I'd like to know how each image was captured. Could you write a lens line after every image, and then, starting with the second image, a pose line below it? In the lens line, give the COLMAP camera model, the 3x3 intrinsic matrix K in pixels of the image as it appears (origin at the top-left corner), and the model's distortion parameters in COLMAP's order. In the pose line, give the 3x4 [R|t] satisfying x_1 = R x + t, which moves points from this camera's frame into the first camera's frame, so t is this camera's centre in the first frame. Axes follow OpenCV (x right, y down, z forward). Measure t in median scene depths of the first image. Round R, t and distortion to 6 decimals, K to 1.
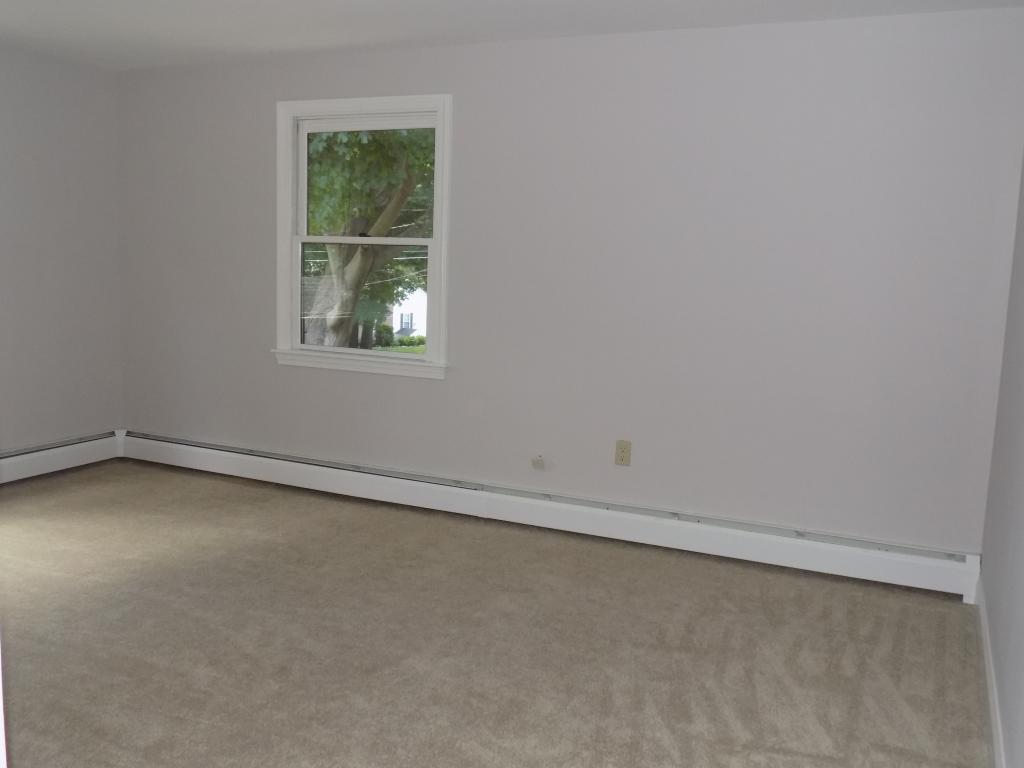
lens RADIAL K [[930.7, 0, 512.0], [0, 930.7, 384.0], [0, 0, 1]] dist [-0.025227, 0.008566]
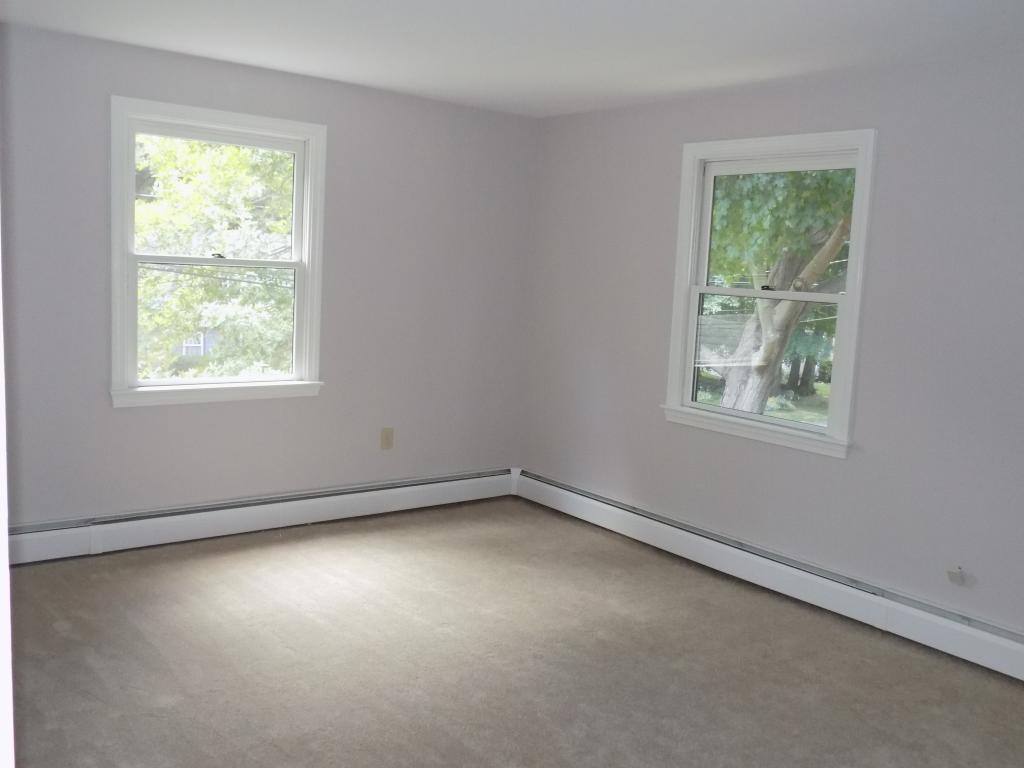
lens RADIAL K [[930.7, 0, 512.0], [0, 930.7, 384.0], [0, 0, 1]] dist [-0.025227, 0.008566]
pose [[0.889730, 0.071954, -0.450781, 0.032825], [-0.084819, 0.996361, -0.008372, -0.040347], [0.448538, 0.045684, 0.892595, 0.097400]]
